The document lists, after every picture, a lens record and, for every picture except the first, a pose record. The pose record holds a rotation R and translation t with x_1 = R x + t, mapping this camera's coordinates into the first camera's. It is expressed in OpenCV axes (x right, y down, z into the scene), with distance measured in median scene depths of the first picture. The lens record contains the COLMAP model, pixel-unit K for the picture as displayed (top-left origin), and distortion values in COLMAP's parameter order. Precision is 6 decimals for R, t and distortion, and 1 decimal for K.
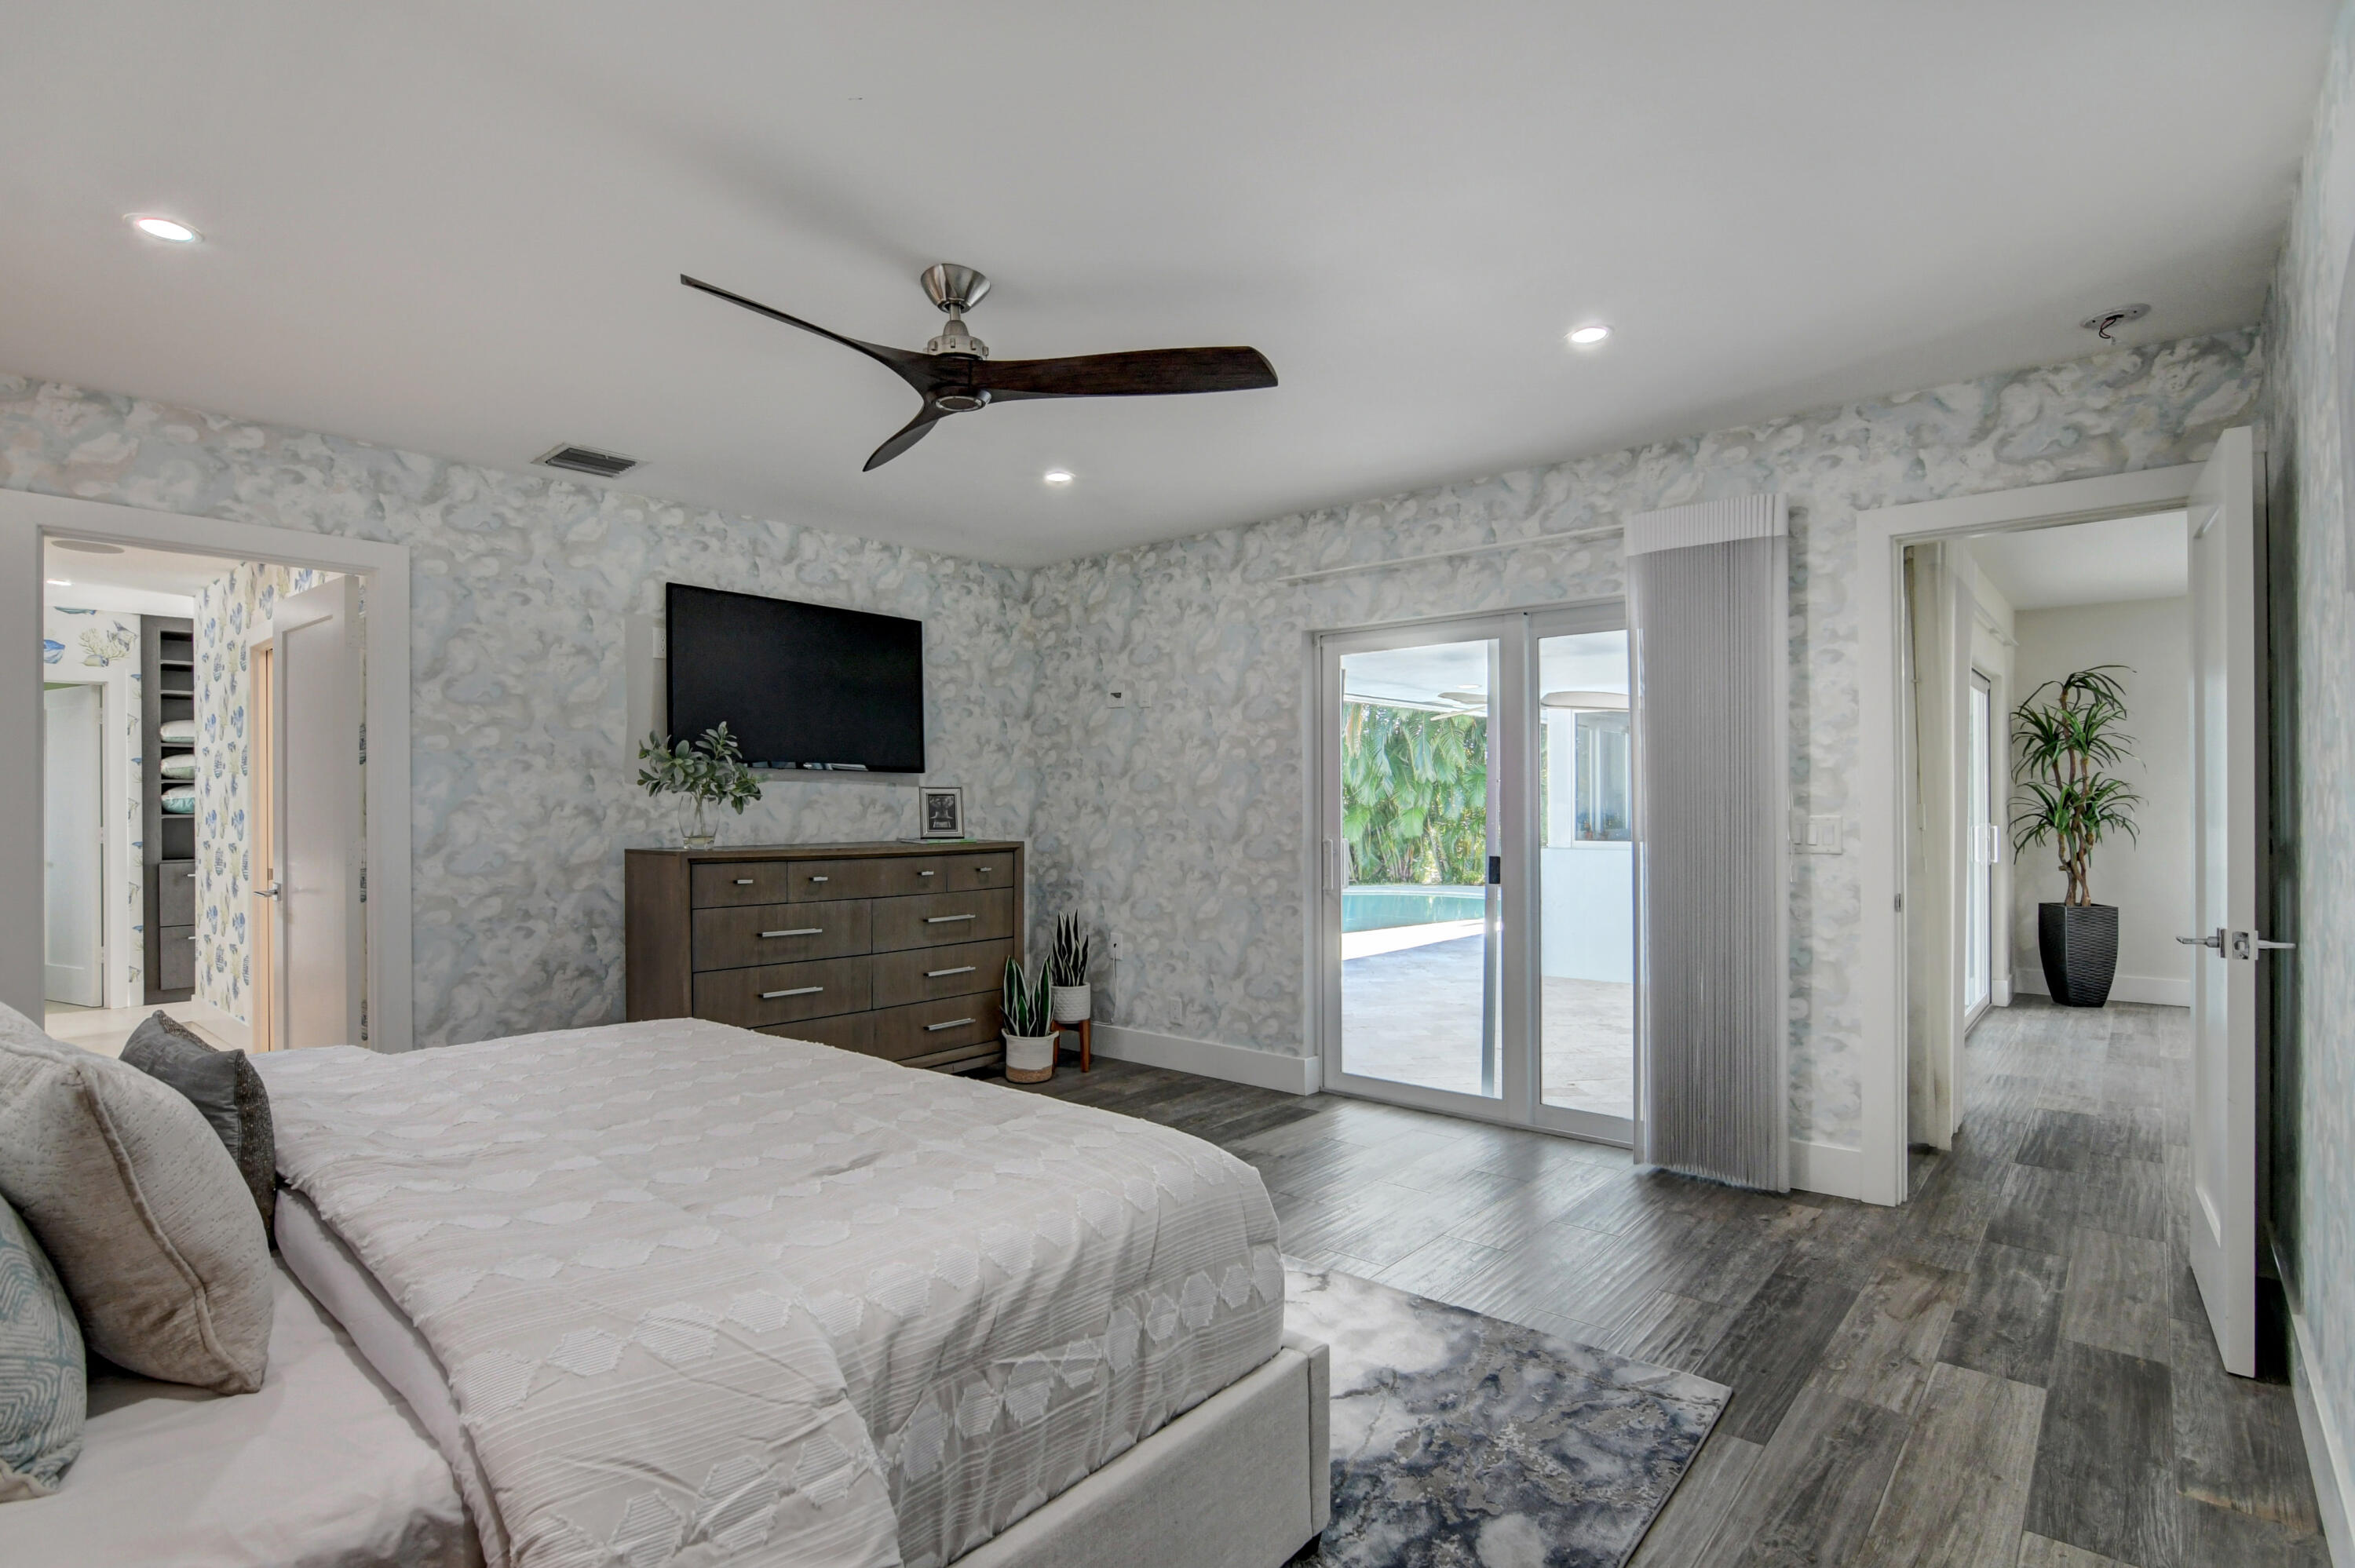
lens RADIAL K [[1145.8, 0, 1173.5], [0, 1145.8, 802.7], [0, 0, 1]] dist [-0.029255, 0.011500]
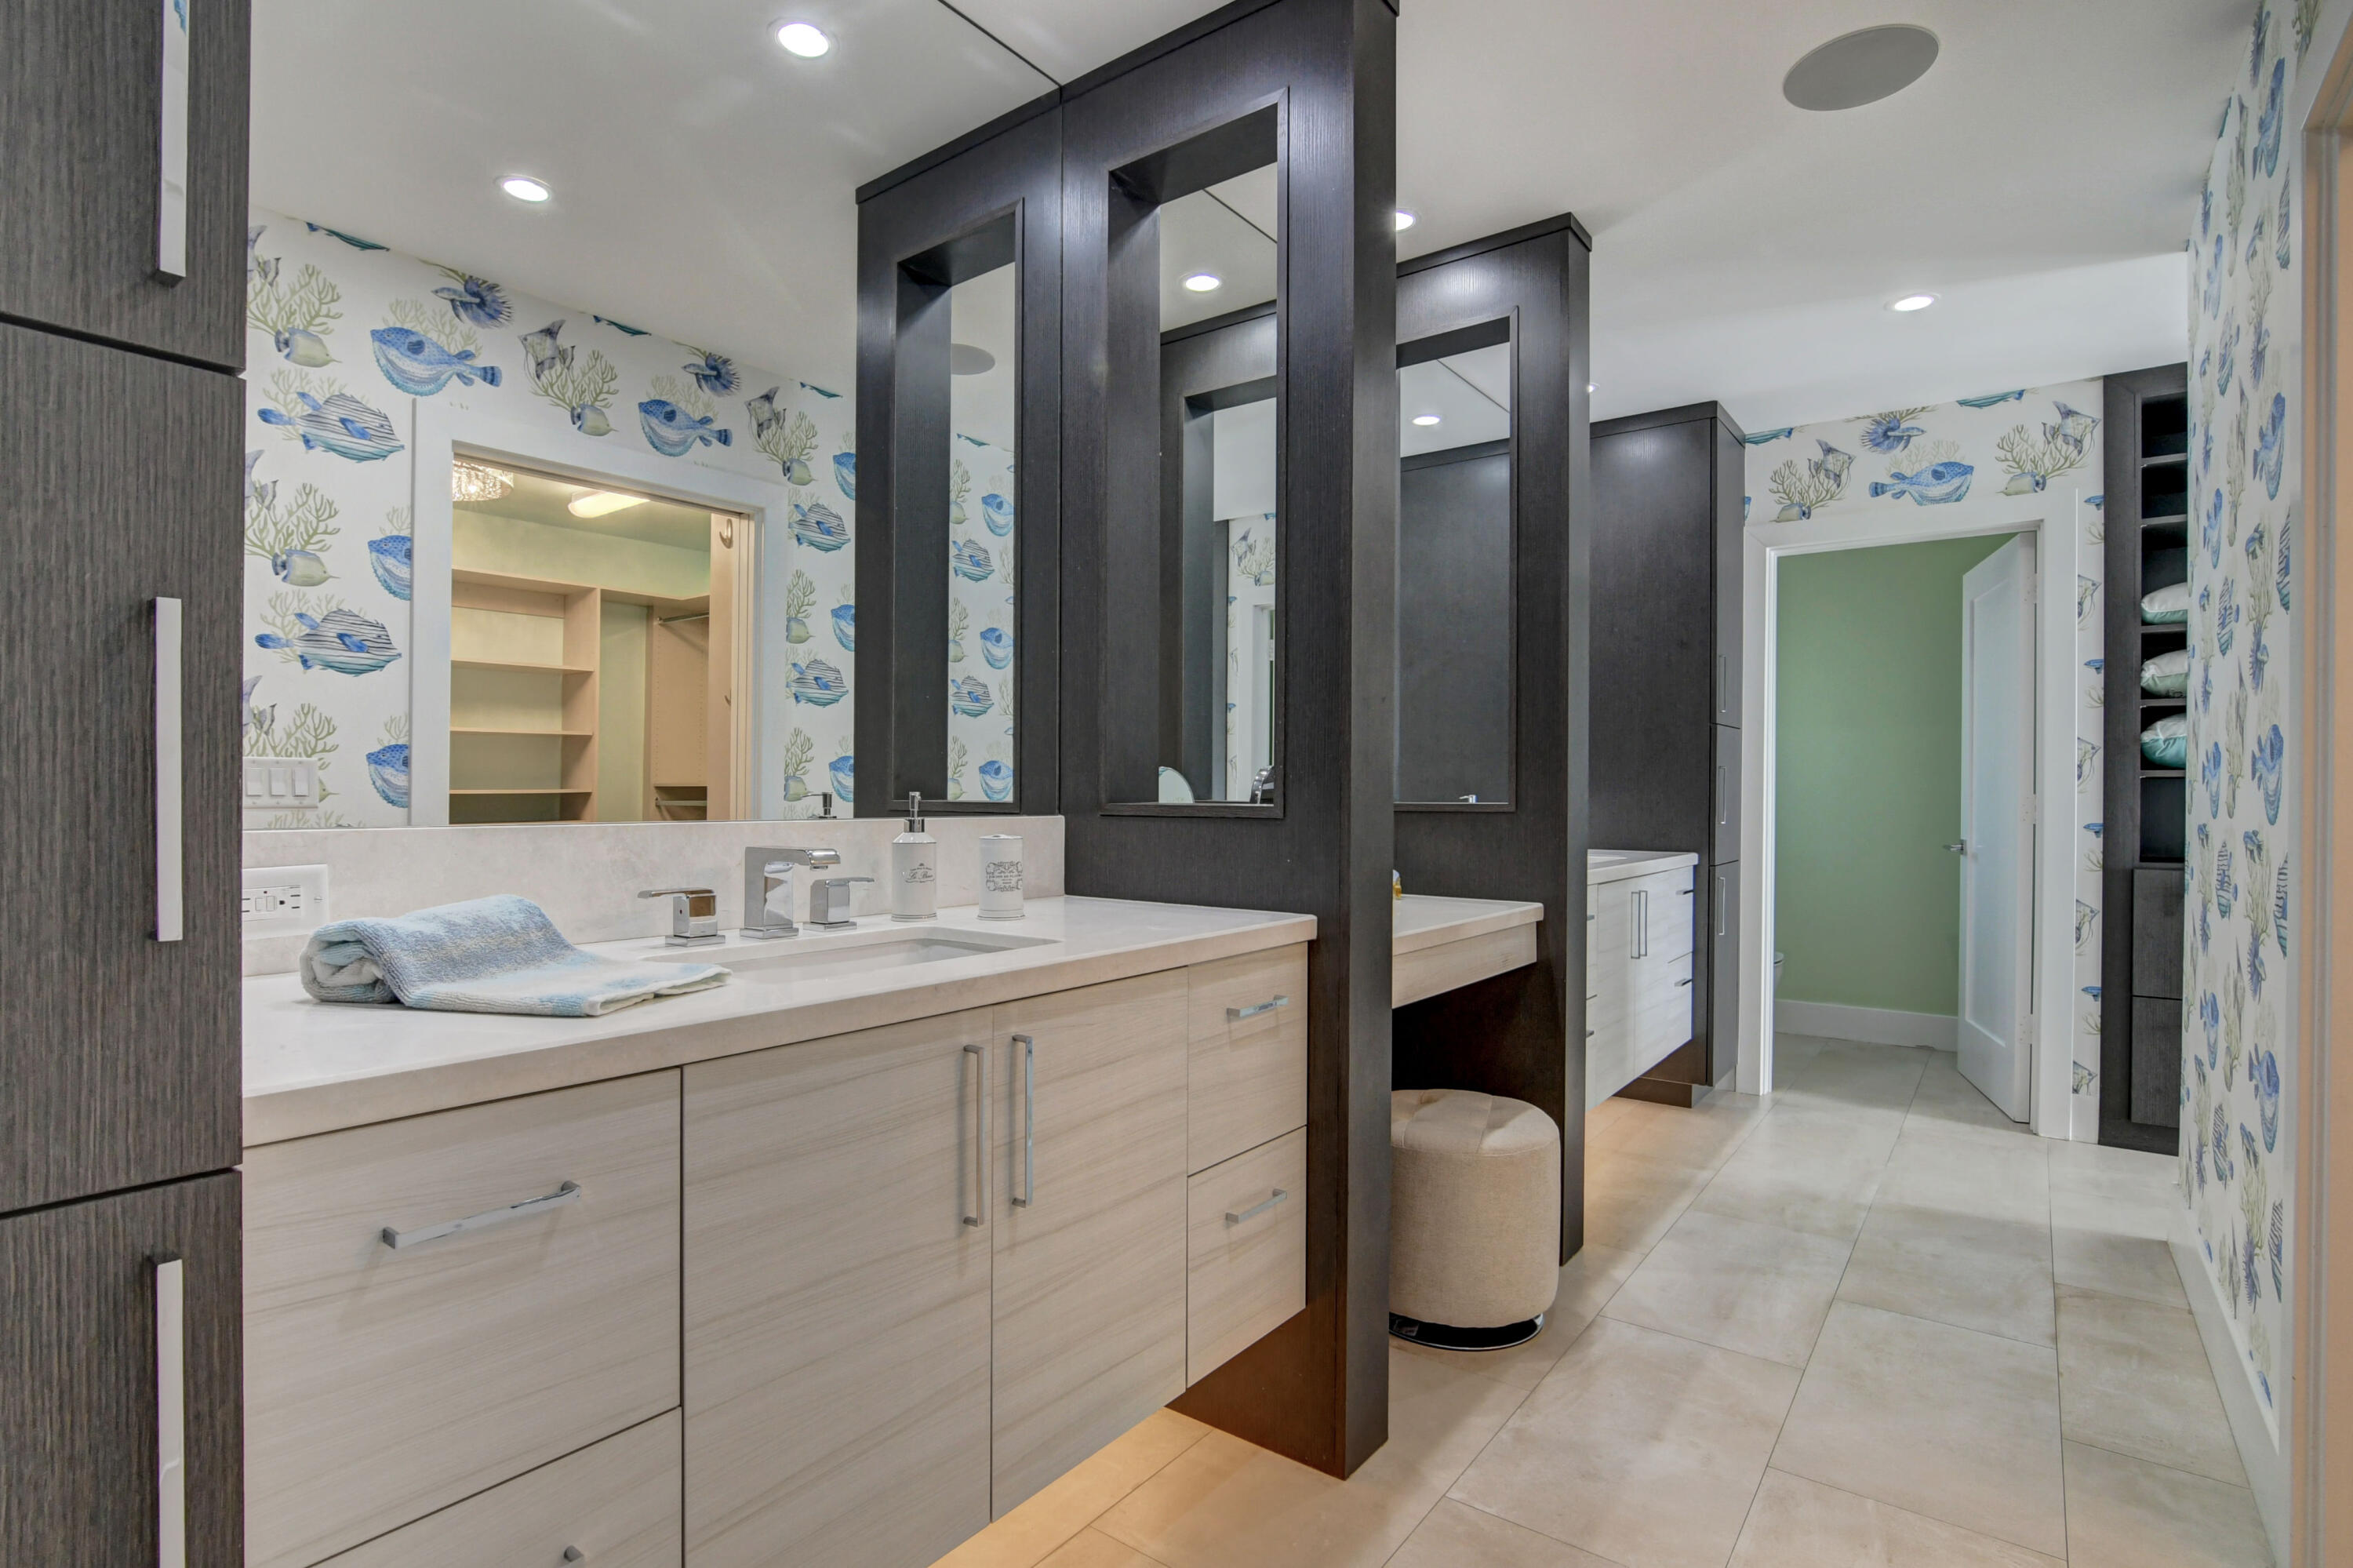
lens RADIAL K [[1151.1, 0, 1171.7], [0, 1151.1, 802.0], [0, 0, 1]] dist [-0.032877, 0.012572]
pose [[0.067551, 0.013901, -0.997619, -0.434210], [-0.003231, 0.999901, 0.013714, 0.019569], [0.997711, 0.002297, 0.067589, 0.547389]]
